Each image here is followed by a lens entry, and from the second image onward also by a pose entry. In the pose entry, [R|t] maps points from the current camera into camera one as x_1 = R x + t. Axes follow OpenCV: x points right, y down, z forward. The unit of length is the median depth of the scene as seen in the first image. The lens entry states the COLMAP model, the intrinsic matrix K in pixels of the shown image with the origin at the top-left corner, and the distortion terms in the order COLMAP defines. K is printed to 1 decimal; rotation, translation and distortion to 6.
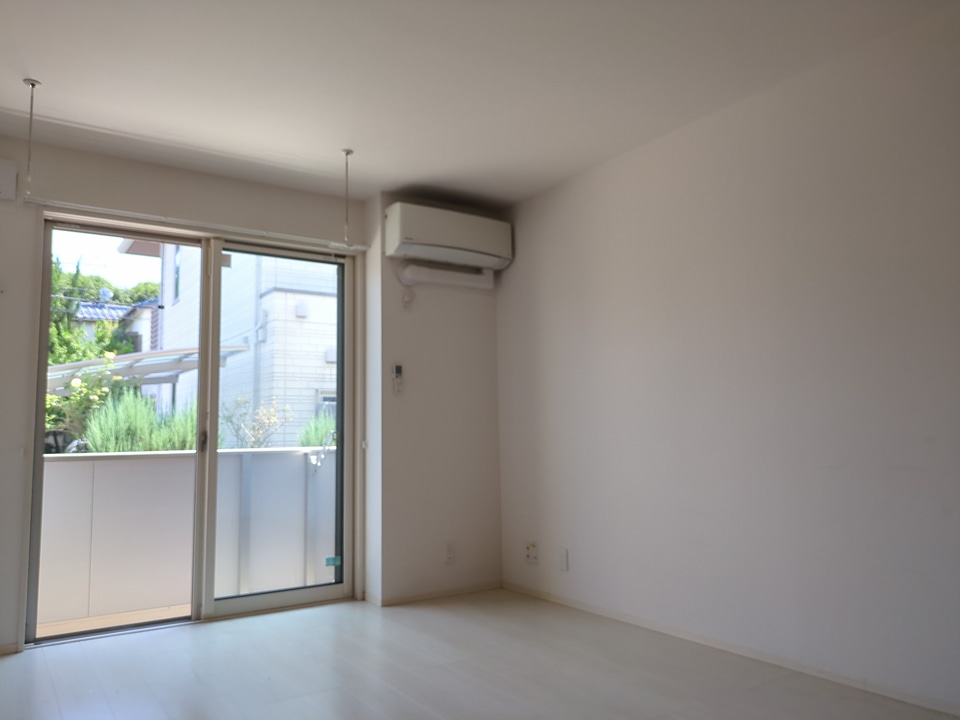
lens RADIAL K [[715.0, 0, 471.3], [0, 715.0, 359.9], [0, 0, 1]] dist [0.014873, -0.024859]
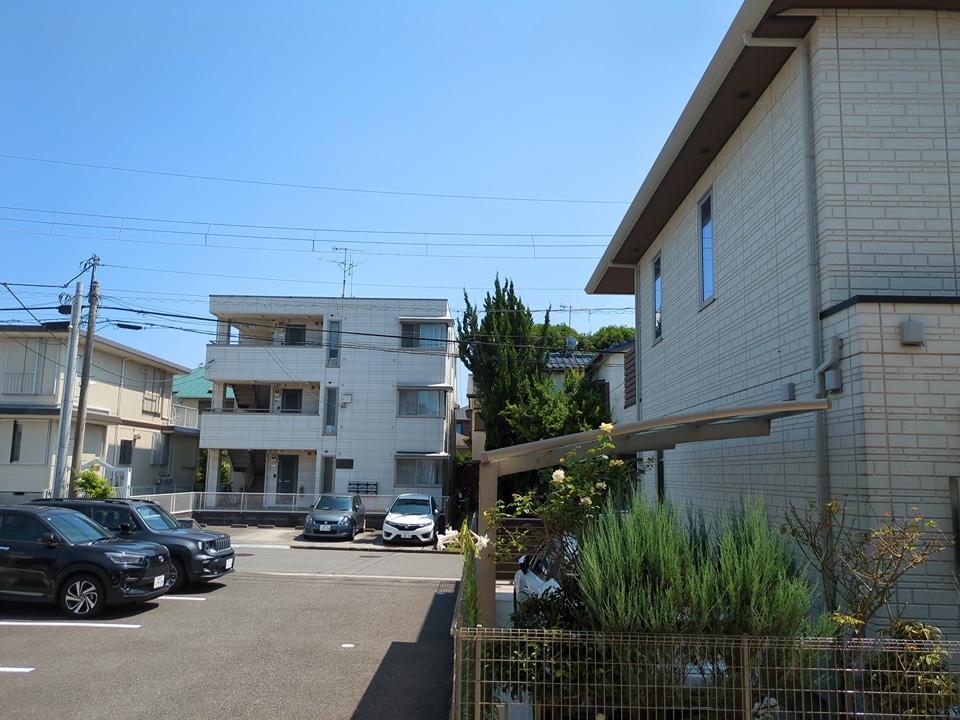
lens RADIAL K [[715.0, 0, 480.8], [0, 715.0, 369.5], [0, 0, 1]] dist [0.014873, -0.024859]
pose [[0.828039, -0.051049, -0.558342, -0.261383], [0.026252, 0.998284, -0.052339, -0.026360], [0.560056, 0.028681, 0.827958, 0.456598]]
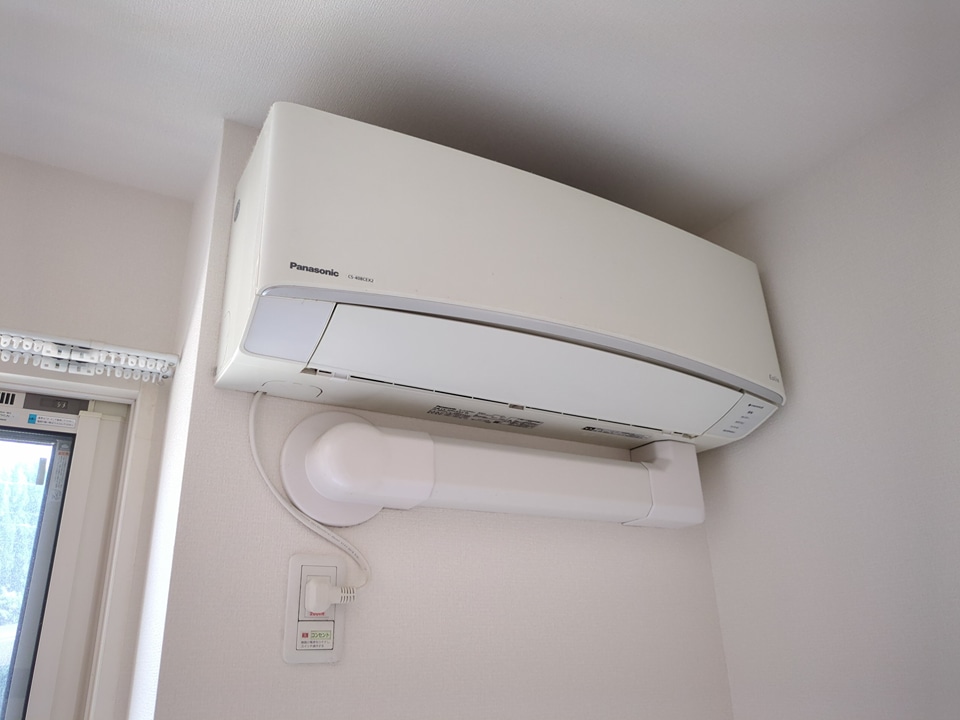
lens RADIAL K [[715.0, 0, 476.4], [0, 715.0, 354.7], [0, 0, 1]] dist [0.014873, -0.024859]
pose [[0.998076, -0.041010, -0.046499, -0.018463], [0.025452, 0.954890, -0.295868, -0.045855], [0.056535, 0.294115, 0.954096, 0.409459]]
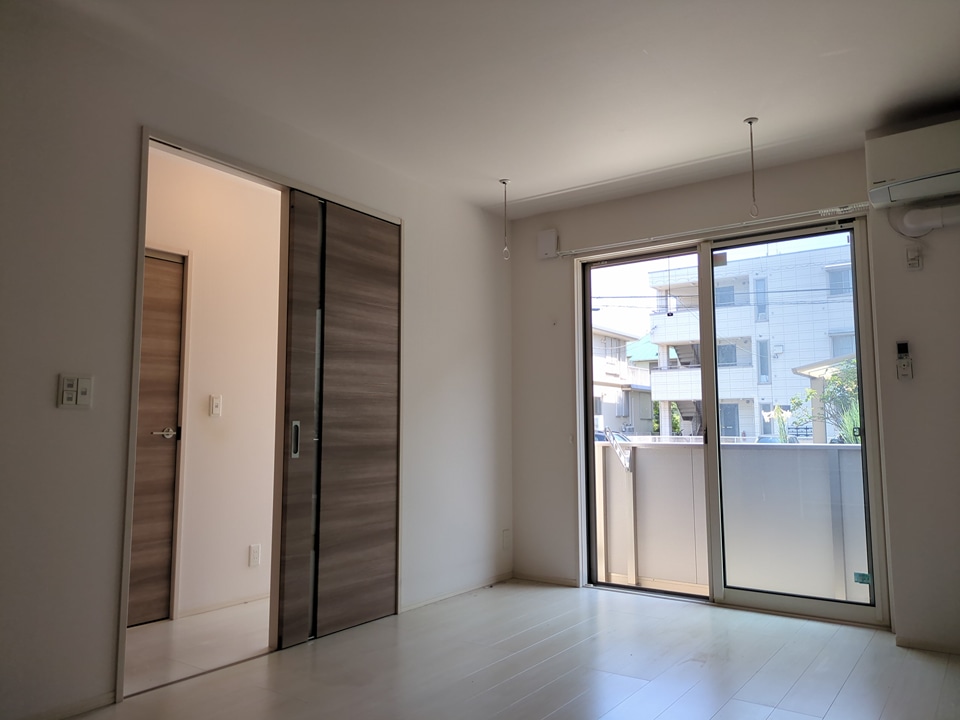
lens RADIAL K [[715.0, 0, 479.4], [0, 715.0, 359.7], [0, 0, 1]] dist [0.014873, -0.024859]
pose [[0.352527, -0.078365, -0.932515, 0.233793], [0.091920, 0.994568, -0.048830, 0.011126], [0.931276, -0.068503, 0.357815, 0.144859]]
